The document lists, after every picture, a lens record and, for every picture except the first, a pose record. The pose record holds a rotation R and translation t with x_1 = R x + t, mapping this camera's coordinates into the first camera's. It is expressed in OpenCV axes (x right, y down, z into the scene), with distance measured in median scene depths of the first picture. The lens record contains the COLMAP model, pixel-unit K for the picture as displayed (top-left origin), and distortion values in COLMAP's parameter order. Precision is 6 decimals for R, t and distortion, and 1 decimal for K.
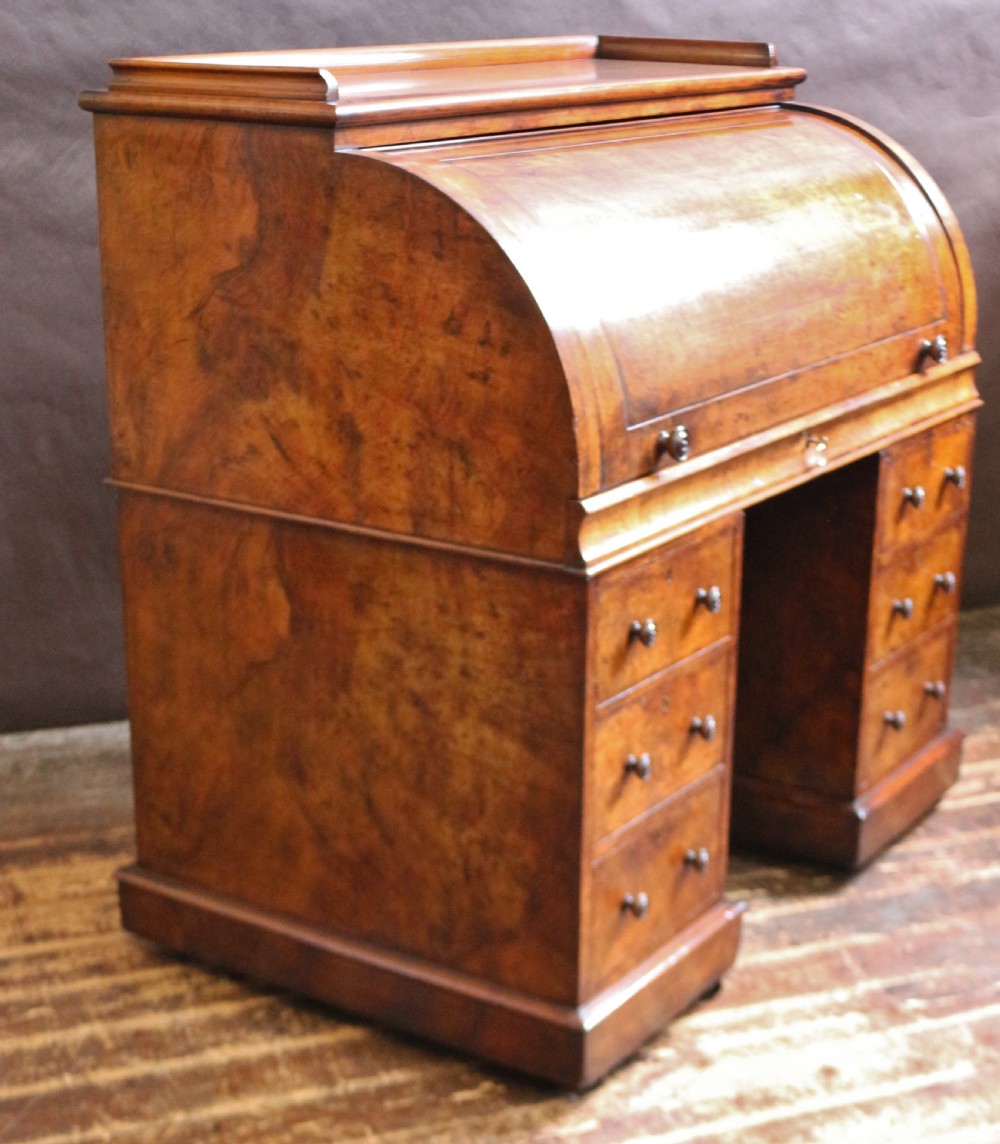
lens RADIAL K [[2009.1, 0, 479.3], [0, 2009.1, 774.1], [0, 0, 1]] dist [-0.106502, 0.123475]
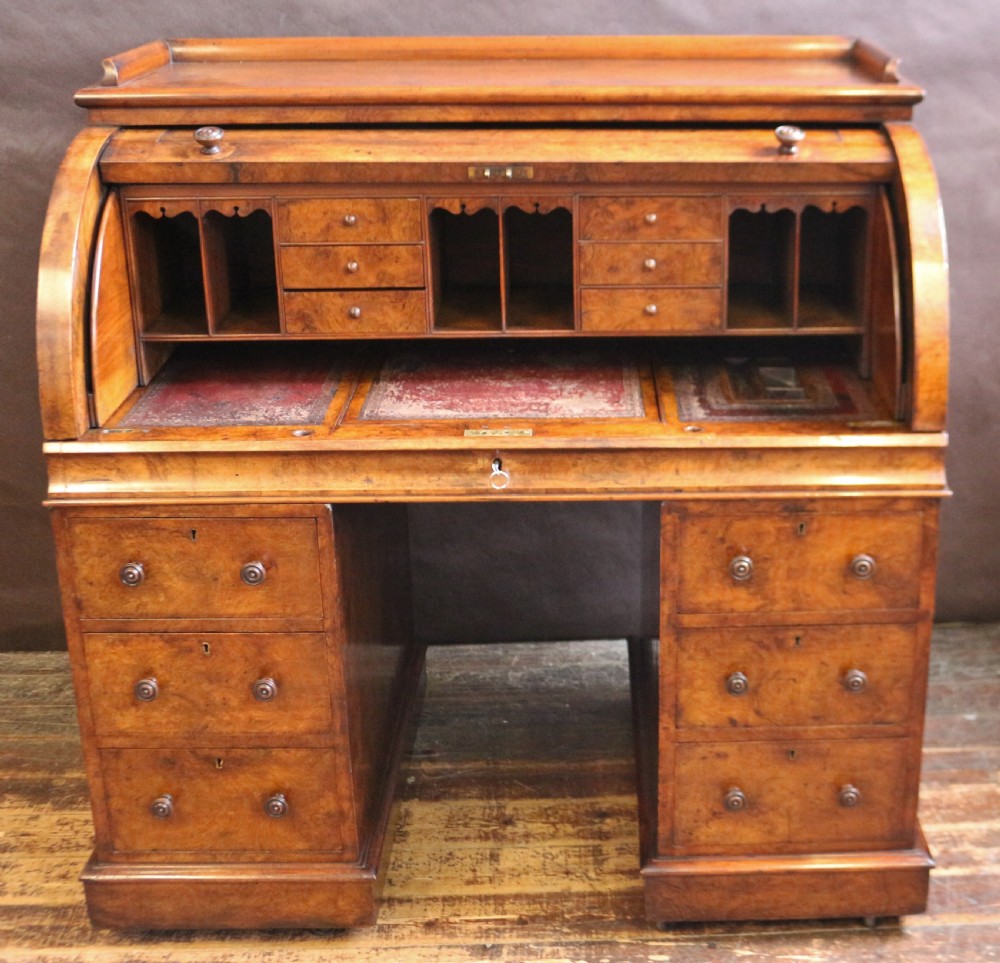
lens RADIAL K [[1599.3, 0, 668.0], [0, 1599.3, 468.0], [0, 0, 1]] dist [-0.100376, 0.118893]
pose [[0.599568, 0.268960, -0.753776, 0.849797], [-0.303457, 0.947910, 0.096855, -0.282023], [0.740562, 0.170668, 0.649954, 0.592126]]
